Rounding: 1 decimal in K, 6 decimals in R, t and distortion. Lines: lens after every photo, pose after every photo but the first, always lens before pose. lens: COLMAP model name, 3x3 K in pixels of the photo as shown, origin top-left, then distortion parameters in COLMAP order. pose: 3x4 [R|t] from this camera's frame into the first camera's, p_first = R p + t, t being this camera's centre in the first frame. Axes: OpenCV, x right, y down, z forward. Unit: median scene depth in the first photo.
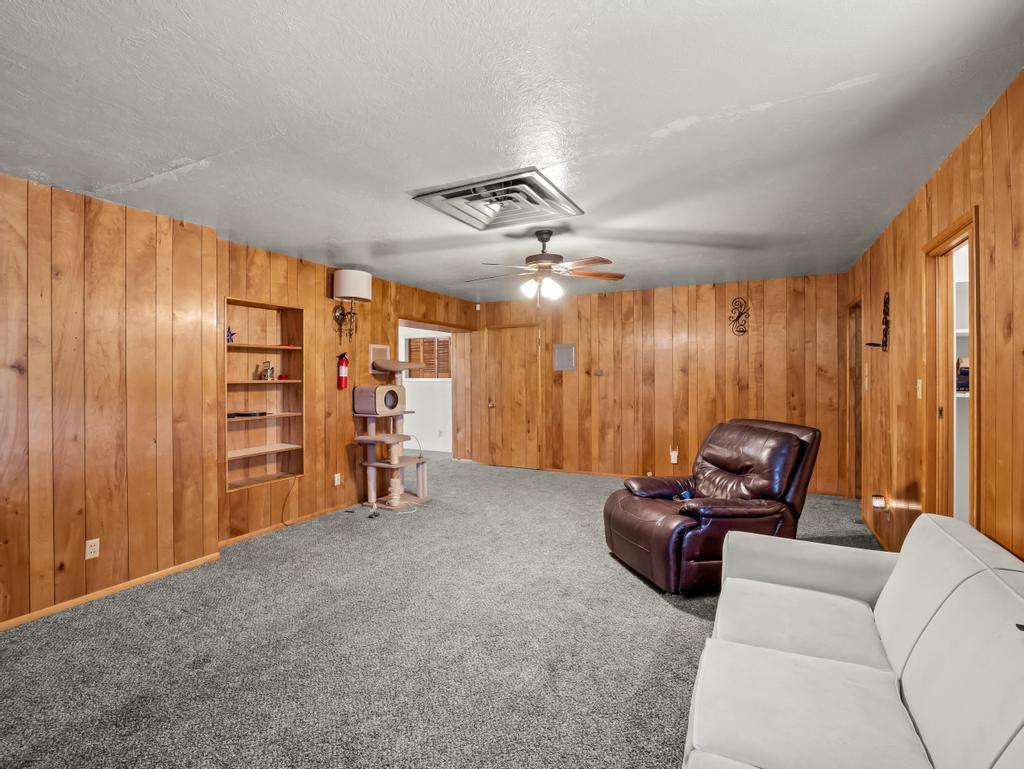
lens RADIAL K [[494.1, 0, 510.0], [0, 494.1, 378.7], [0, 0, 1]] dist [-0.007579, -0.000336]
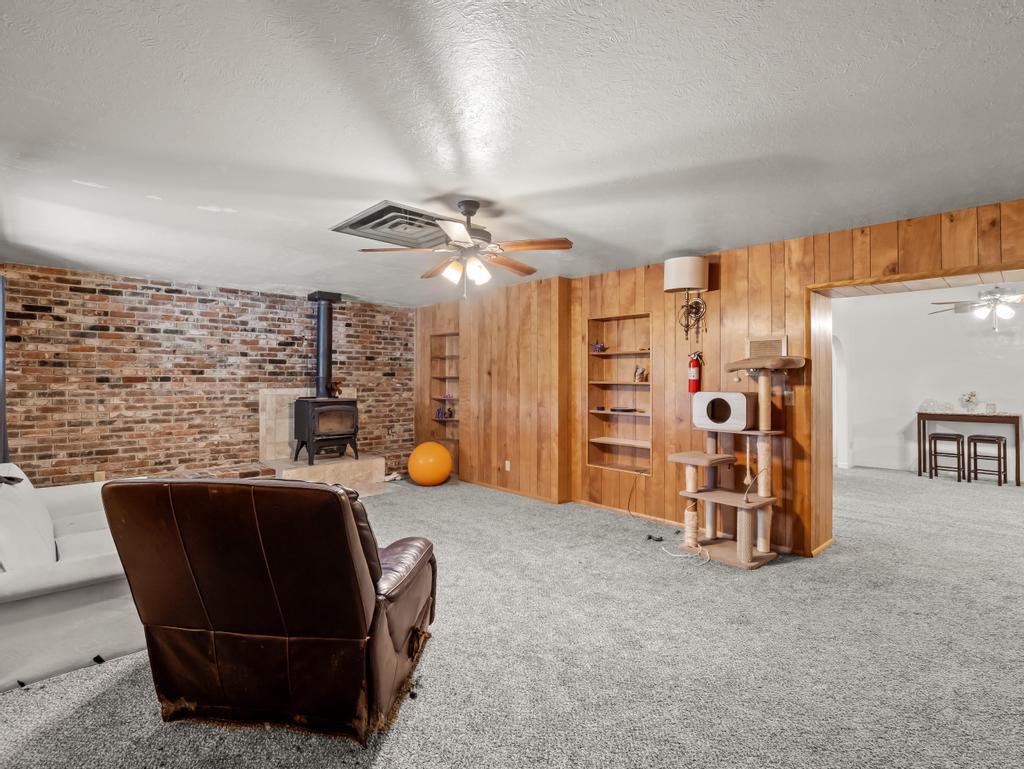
lens RADIAL K [[494.1, 0, 495.9], [0, 494.1, 368.0], [0, 0, 1]] dist [-0.007579, -0.000336]
pose [[-0.348219, -0.018885, -0.937223, 0.711678], [-0.011418, 0.999808, -0.015904, -0.006965], [0.937344, 0.005163, -0.348368, 1.151300]]
